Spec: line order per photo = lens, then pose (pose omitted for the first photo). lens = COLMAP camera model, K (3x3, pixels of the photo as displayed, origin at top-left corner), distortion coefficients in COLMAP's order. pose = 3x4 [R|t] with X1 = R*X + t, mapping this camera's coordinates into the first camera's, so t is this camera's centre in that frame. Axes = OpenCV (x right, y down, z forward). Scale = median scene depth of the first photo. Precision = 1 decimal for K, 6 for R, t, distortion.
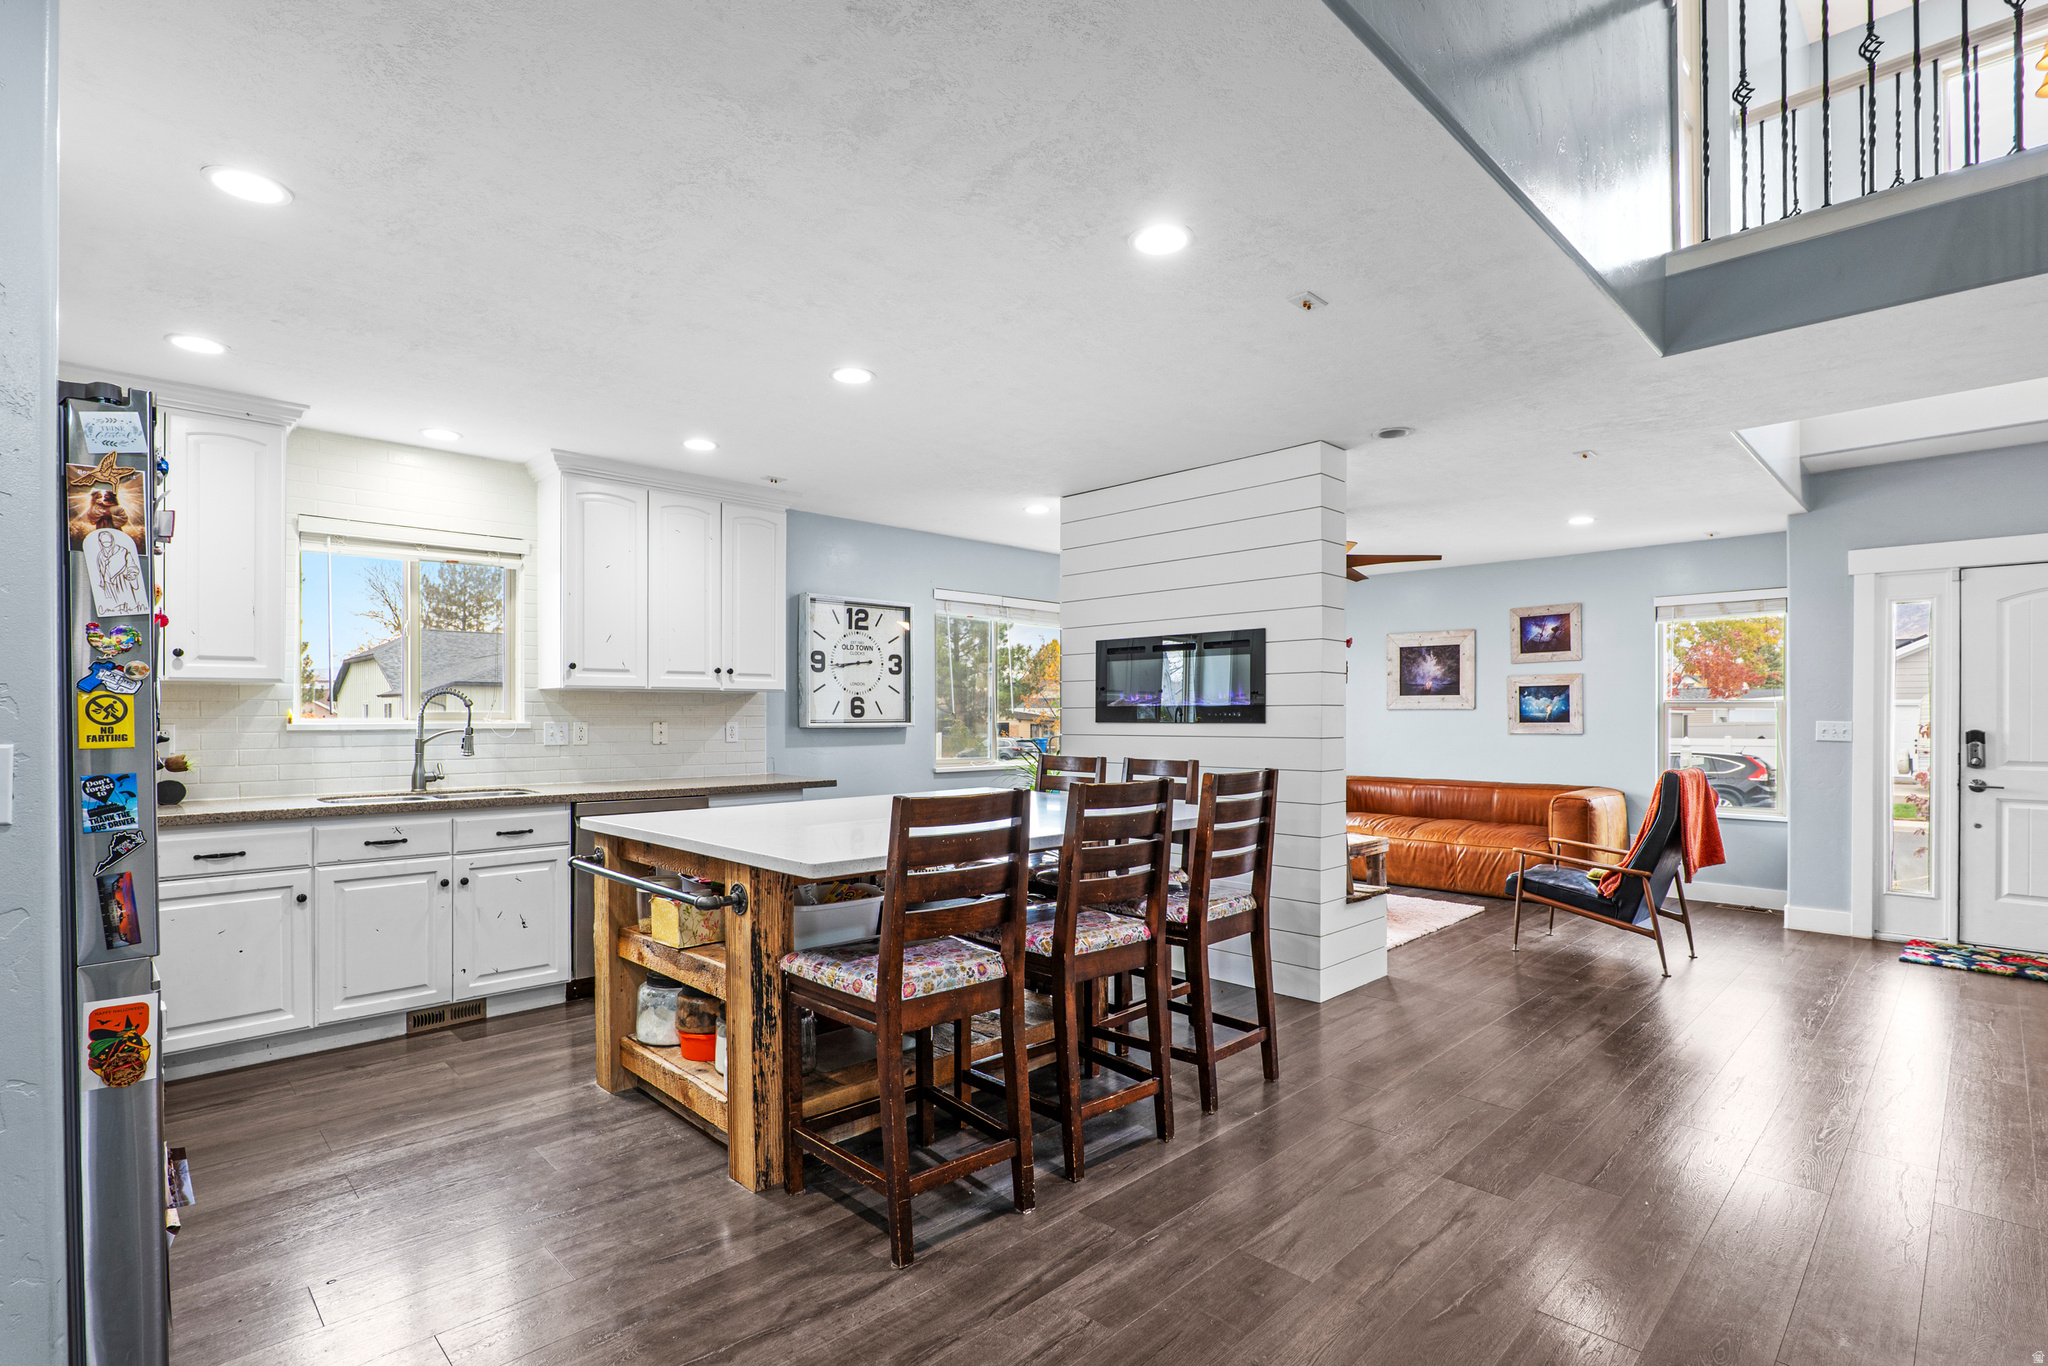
lens RADIAL K [[954.0, 0, 1023.8], [0, 954.0, 702.3], [0, 0, 1]] dist [-0.024339, 0.004786]
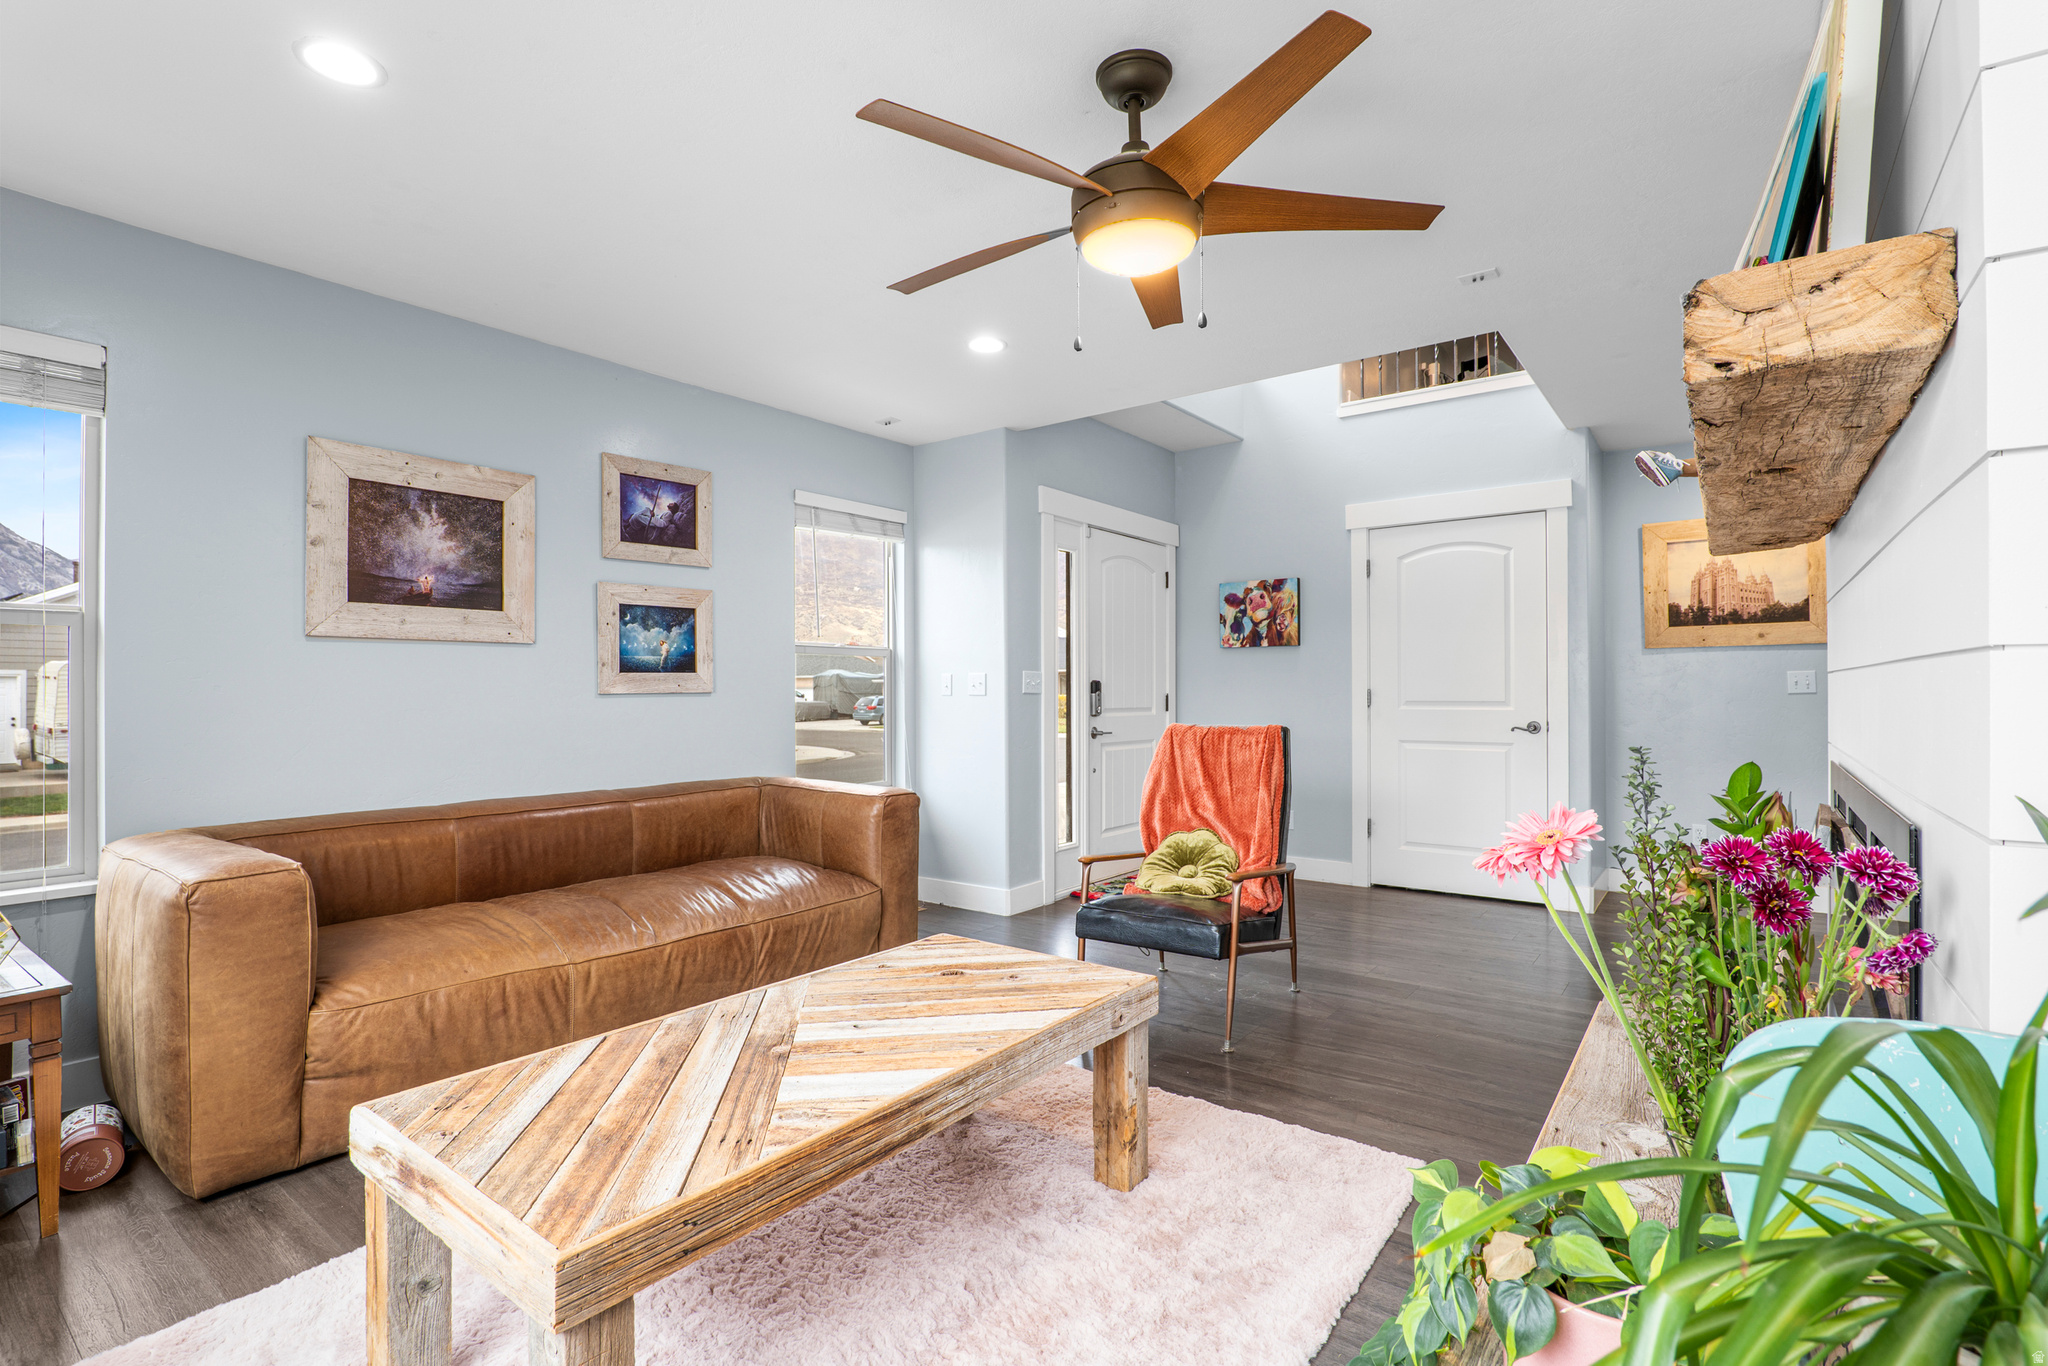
lens RADIAL K [[954.0, 0, 1018.7], [0, 954.0, 684.0], [0, 0, 1]] dist [-0.024339, 0.004786]
pose [[-0.153703, 0.000662, 0.988117, -0.027430], [-0.013137, 0.999910, -0.002714, 0.024608], [-0.988030, -0.013398, -0.153680, 0.812561]]
